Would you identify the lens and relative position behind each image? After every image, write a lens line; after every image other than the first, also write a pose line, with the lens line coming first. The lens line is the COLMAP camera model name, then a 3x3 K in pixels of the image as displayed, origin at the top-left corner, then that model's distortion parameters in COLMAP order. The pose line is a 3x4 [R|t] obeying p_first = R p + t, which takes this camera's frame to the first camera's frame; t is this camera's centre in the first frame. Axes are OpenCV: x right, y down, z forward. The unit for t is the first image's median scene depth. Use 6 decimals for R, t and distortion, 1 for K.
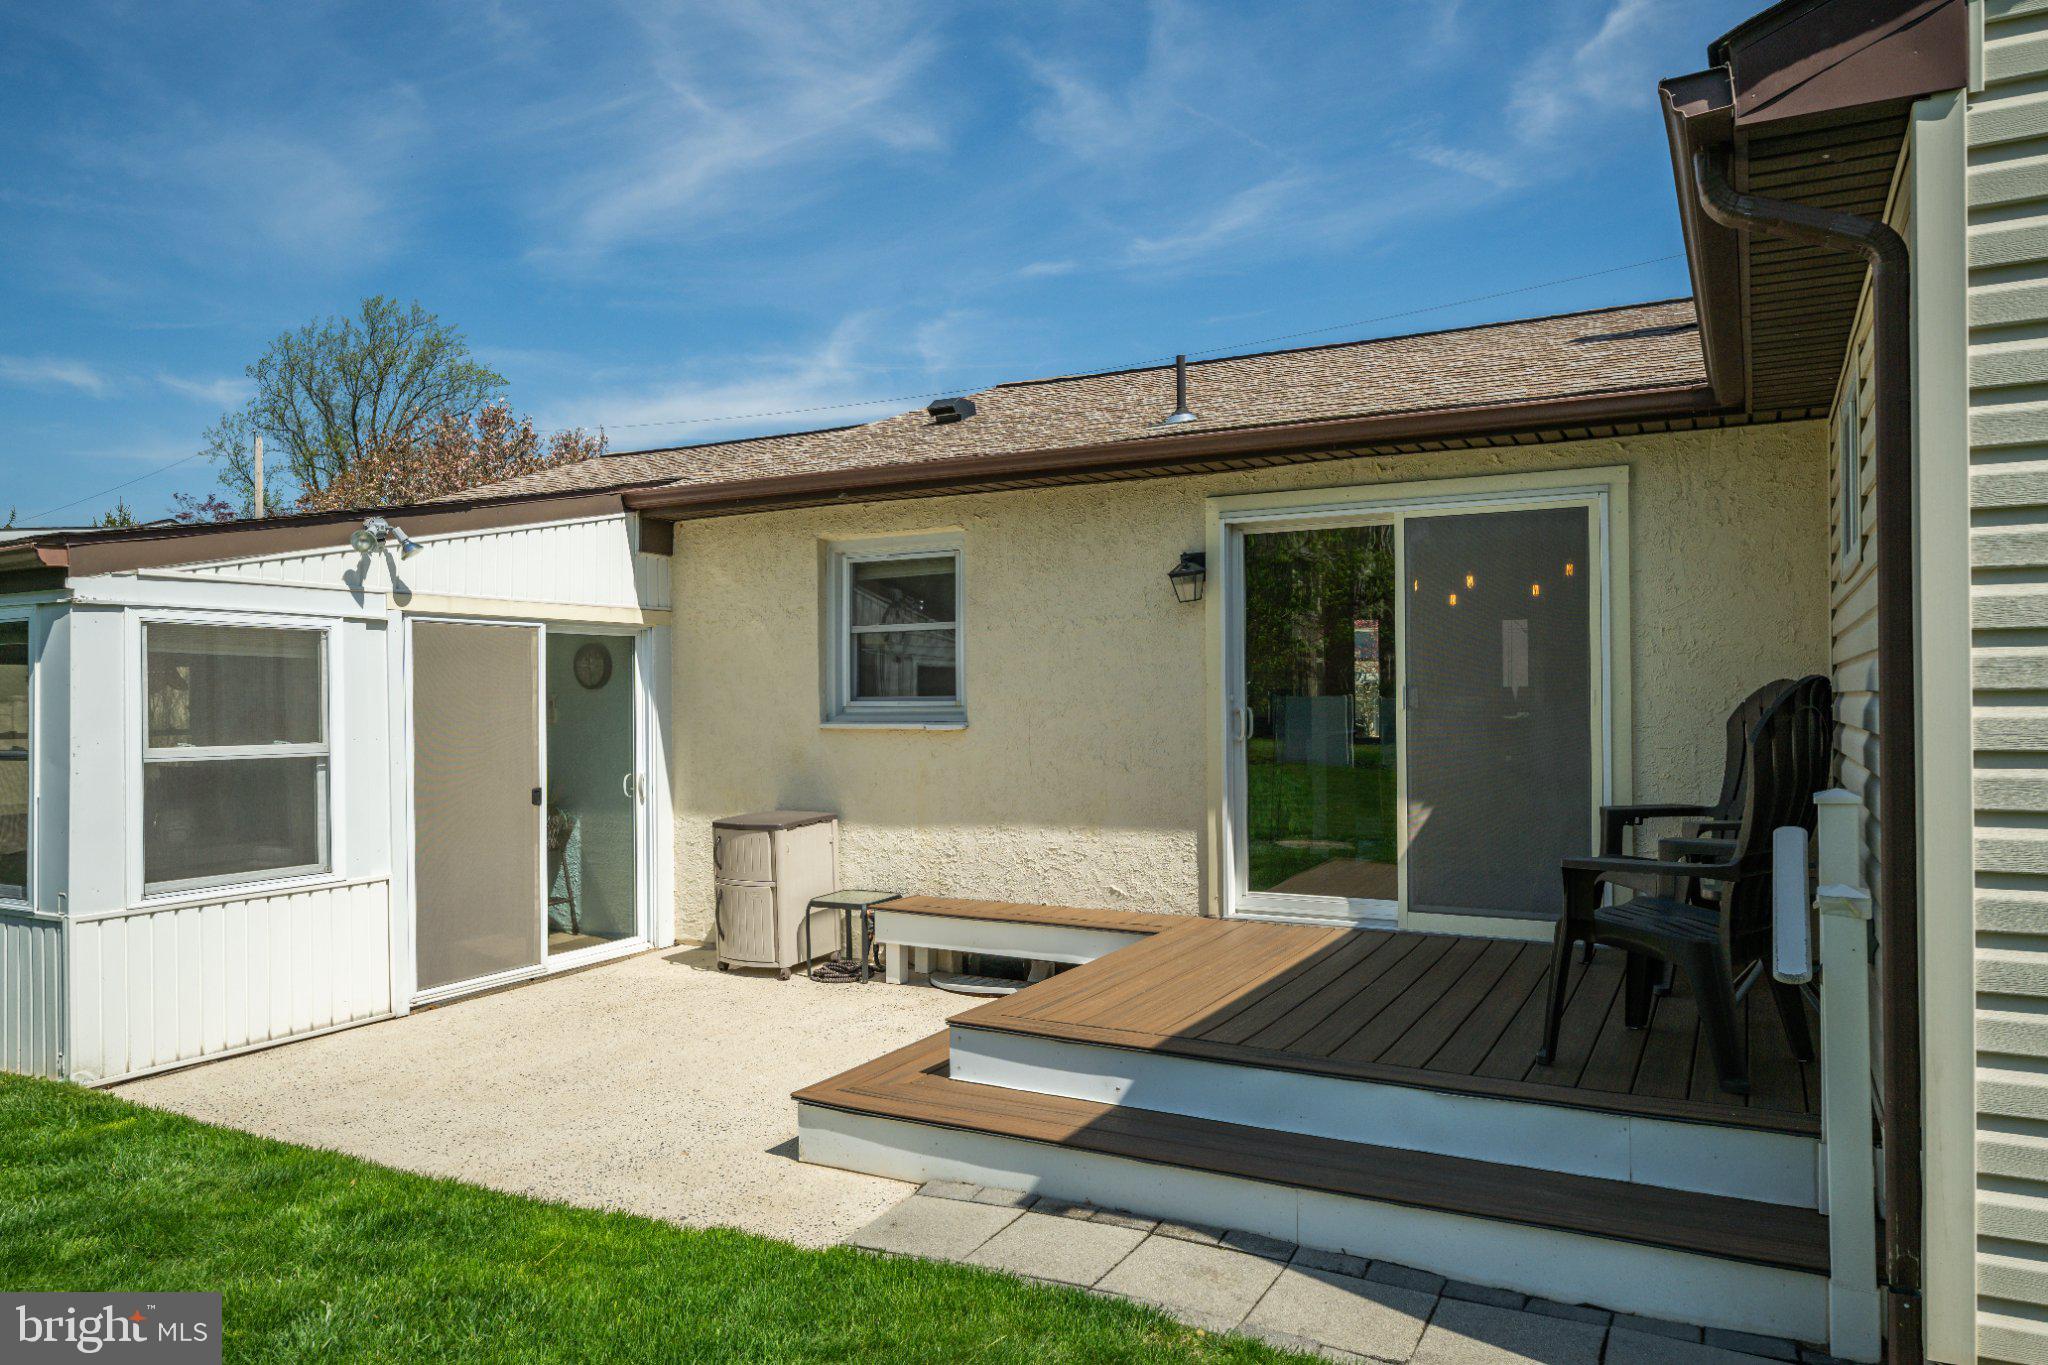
lens RADIAL K [[1371.1, 0, 1024.2], [0, 1371.1, 684.4], [0, 0, 1]] dist [0.002871, 0.002374]
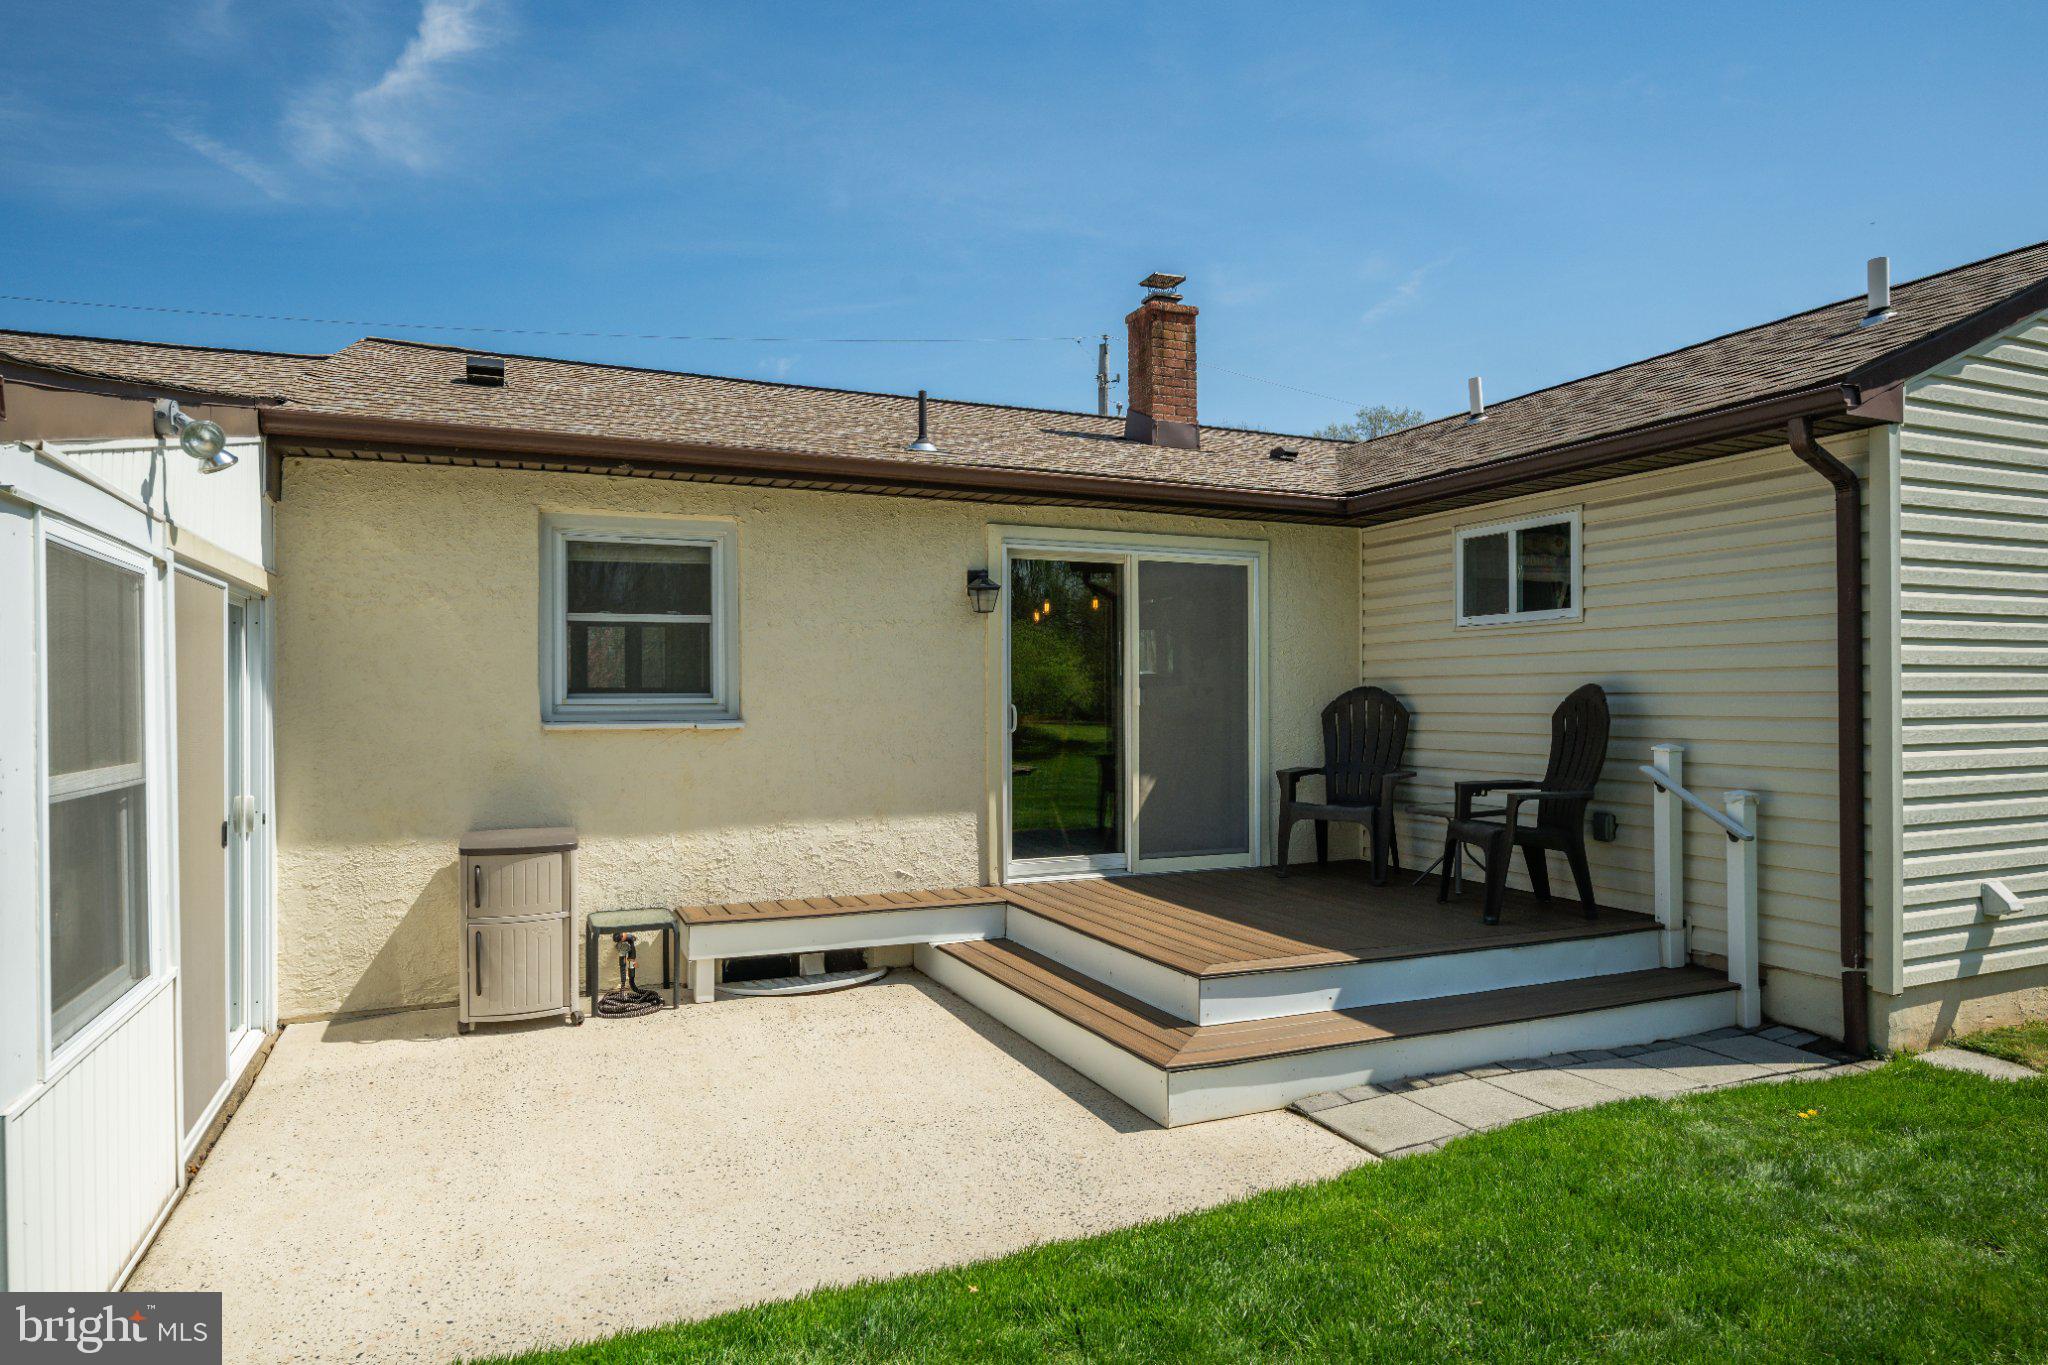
lens RADIAL K [[1217.4, 0, 1030.0], [0, 1217.4, 689.2], [0, 0, 1]] dist [-0.004963, 0.003538]
pose [[0.609561, 0.010260, 0.792673, -0.627919], [-0.009294, 0.999940, -0.005795, 0.009039], [-0.792685, -0.003835, 0.609620, 0.328292]]
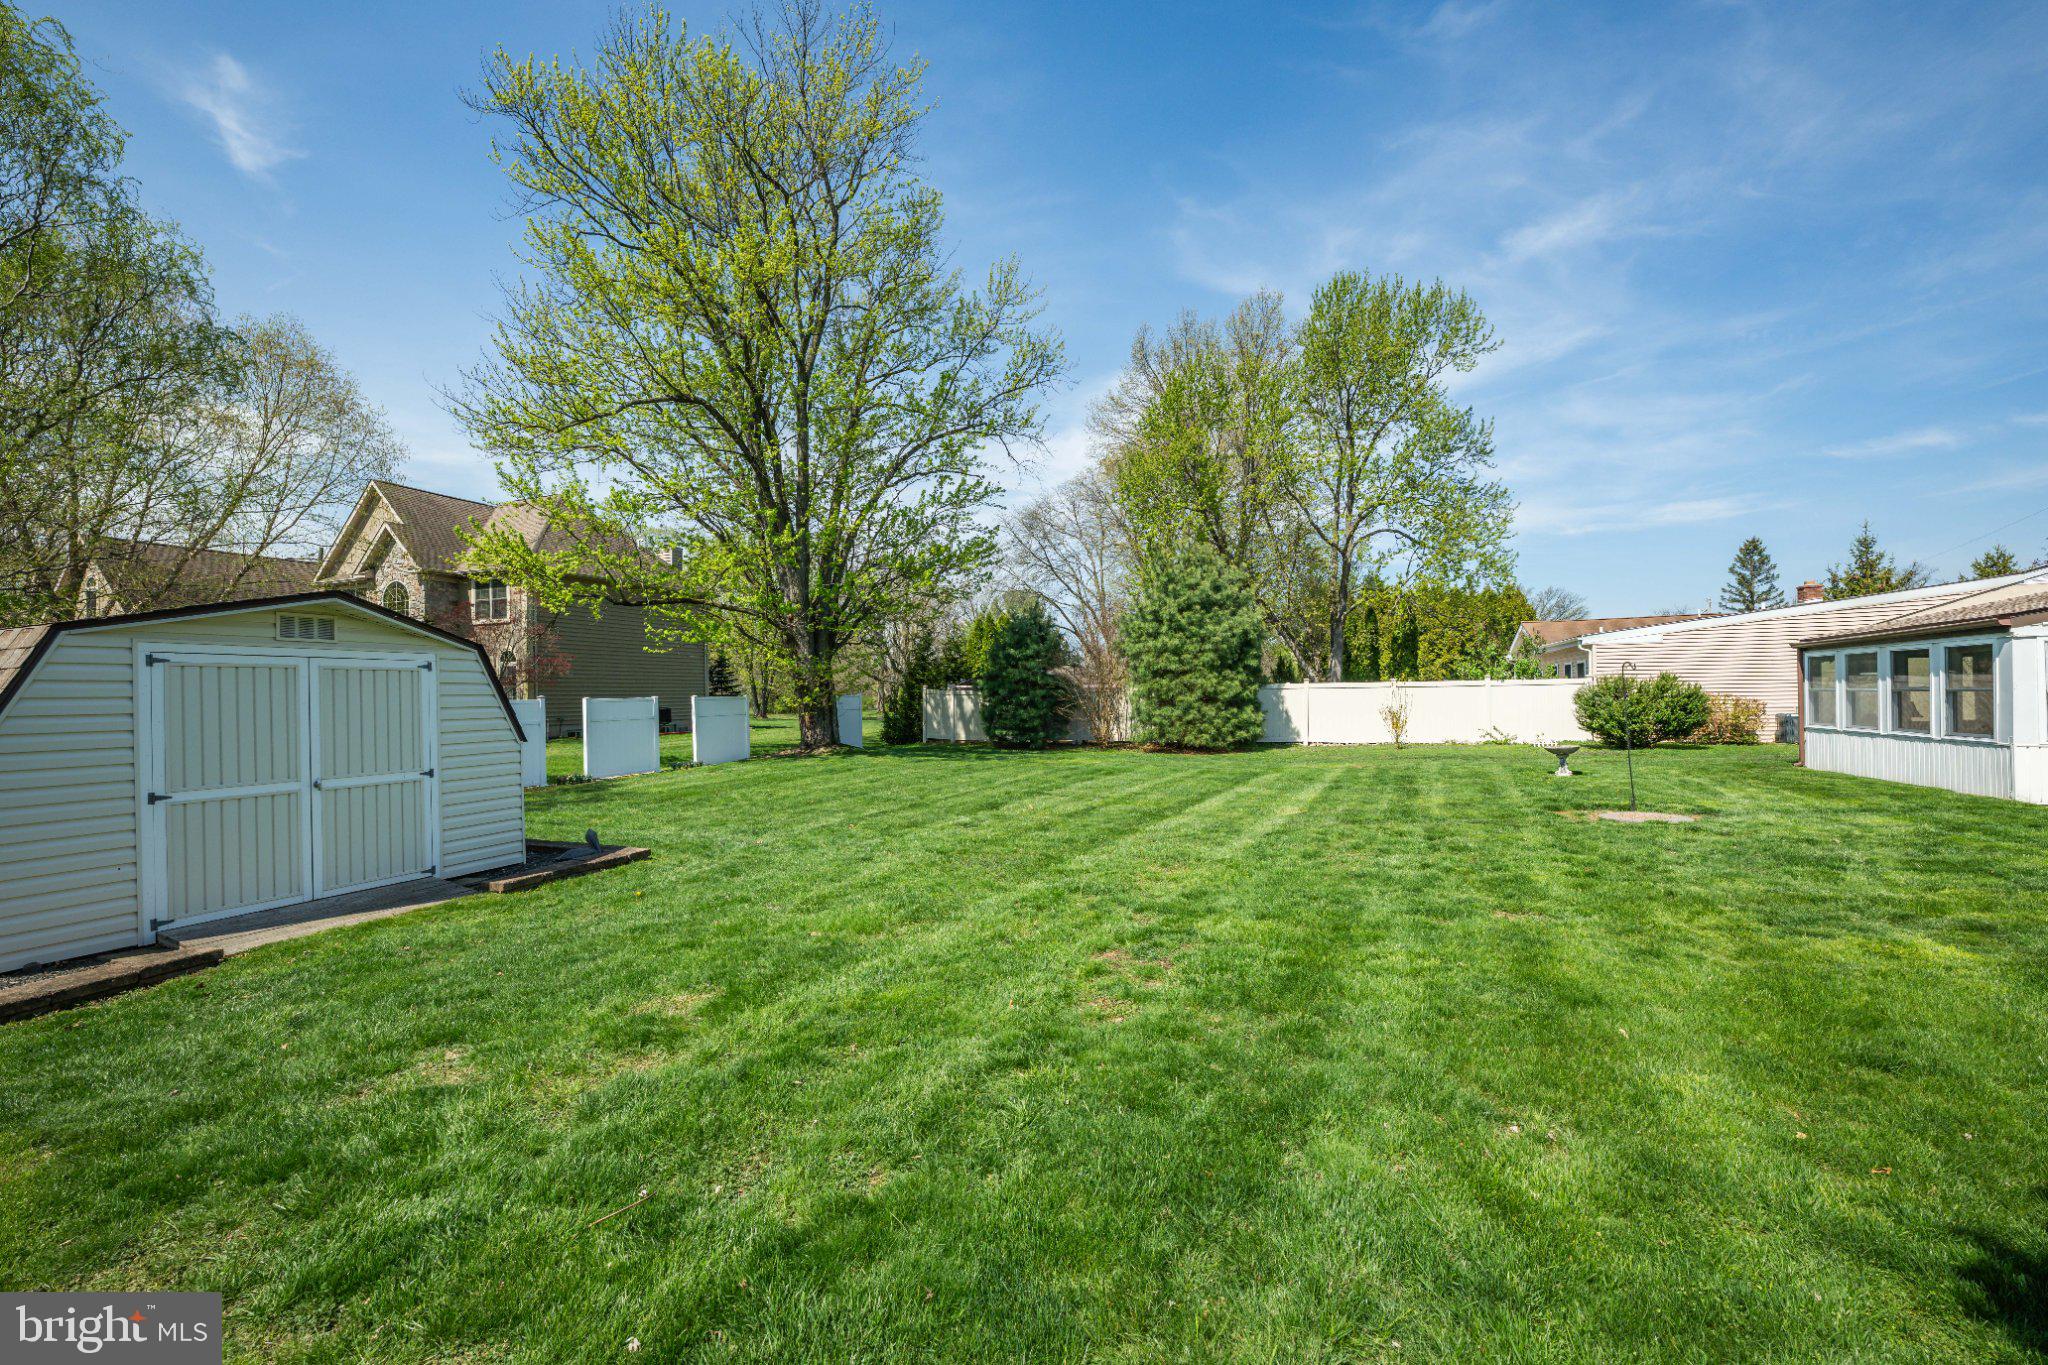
lens RADIAL K [[791.0, 0, 1021.8], [0, 791.0, 697.0], [0, 0, 1]] dist [-0.002465, -0.000245]
pose [[0.102811, 0.009571, -0.994655, 0.573177], [0.025146, 0.999609, 0.012218, -0.004466], [0.994383, -0.026268, 0.102530, -0.963583]]
